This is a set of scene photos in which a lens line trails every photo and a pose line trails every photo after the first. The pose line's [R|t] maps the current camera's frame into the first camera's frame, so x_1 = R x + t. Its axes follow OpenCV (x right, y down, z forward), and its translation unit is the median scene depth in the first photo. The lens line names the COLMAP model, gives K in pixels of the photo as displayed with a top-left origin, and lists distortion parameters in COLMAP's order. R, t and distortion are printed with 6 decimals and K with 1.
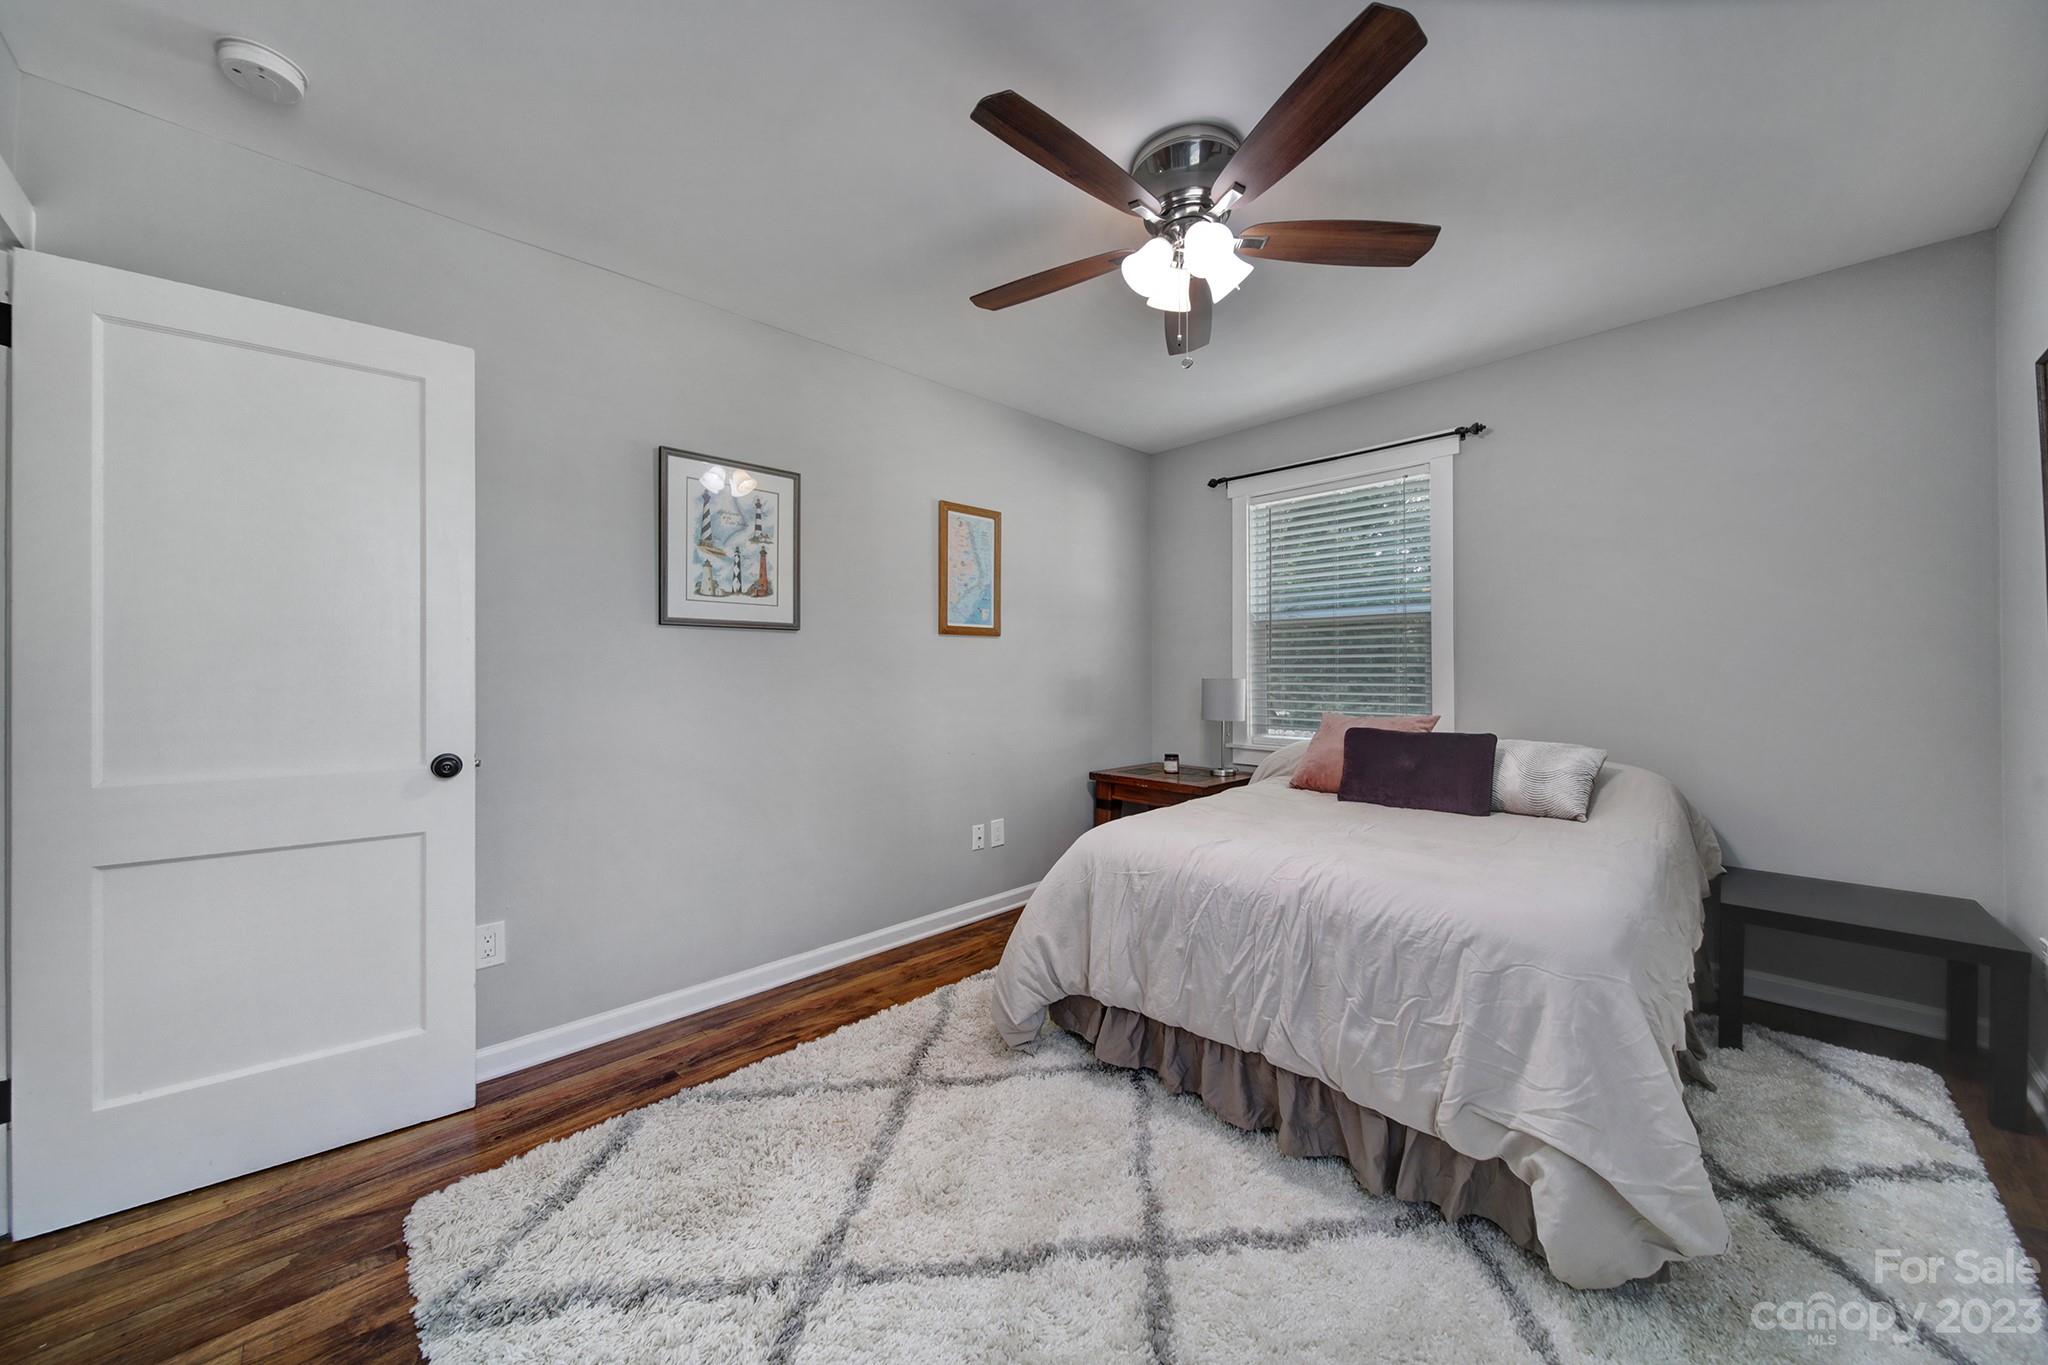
lens RADIAL K [[719.5, 0, 1025.8], [0, 719.5, 675.1], [0, 0, 1]] dist [-0.002998, -0.001202]
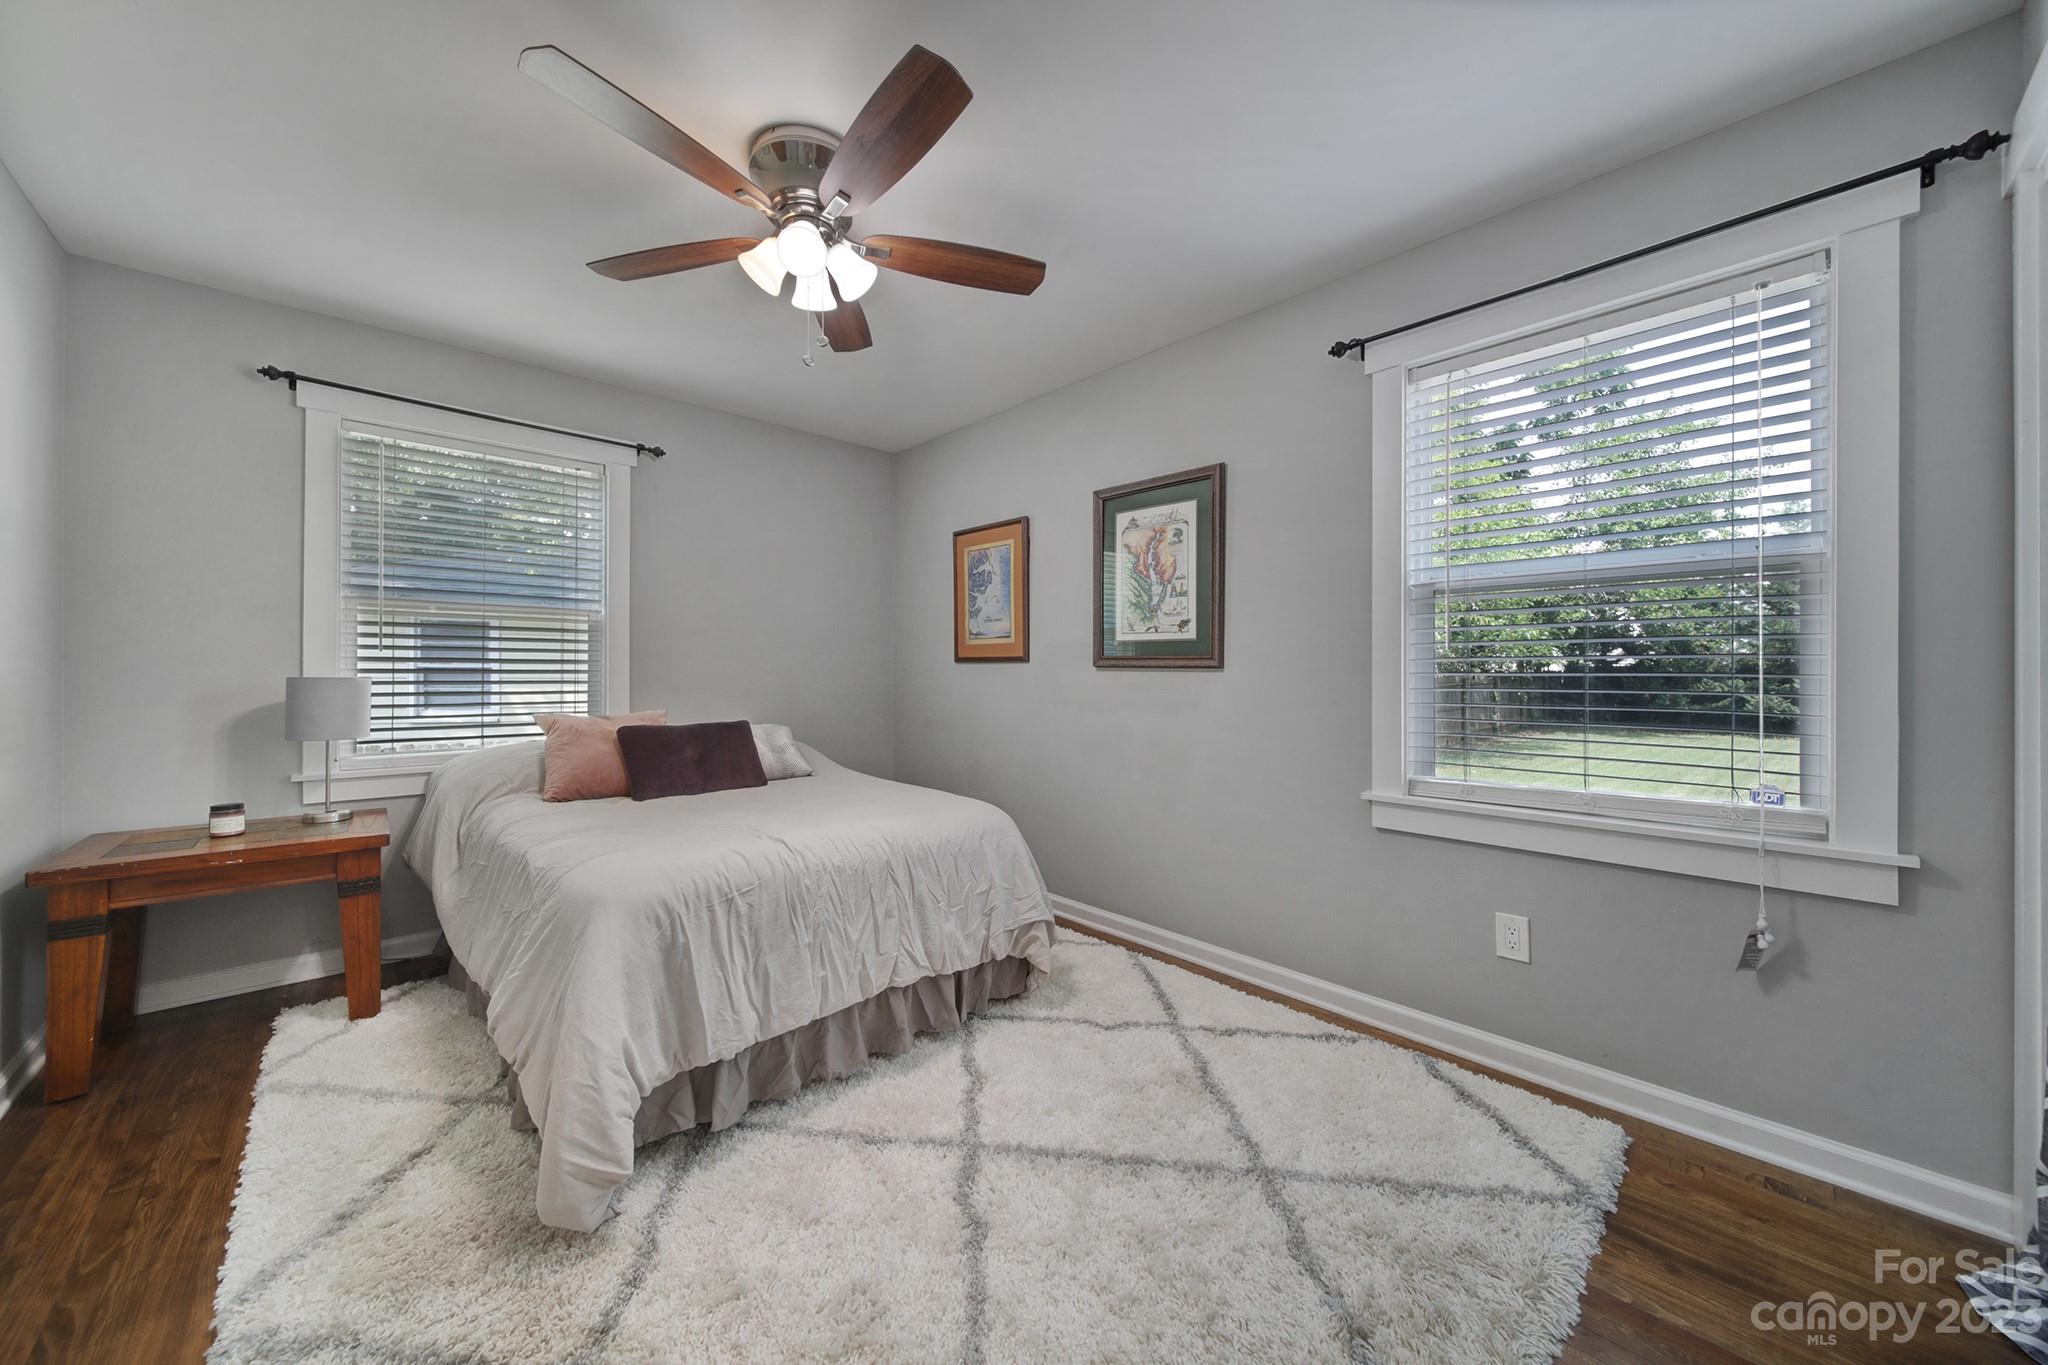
lens RADIAL K [[719.5, 0, 1023.4], [0, 719.5, 674.0], [0, 0, 1]] dist [-0.002998, -0.001202]
pose [[0.002639, 0.003126, 0.999992, -0.583882], [-0.000605, 0.999995, -0.003125, 0.005407], [-0.999996, -0.000597, 0.002641, 0.517780]]
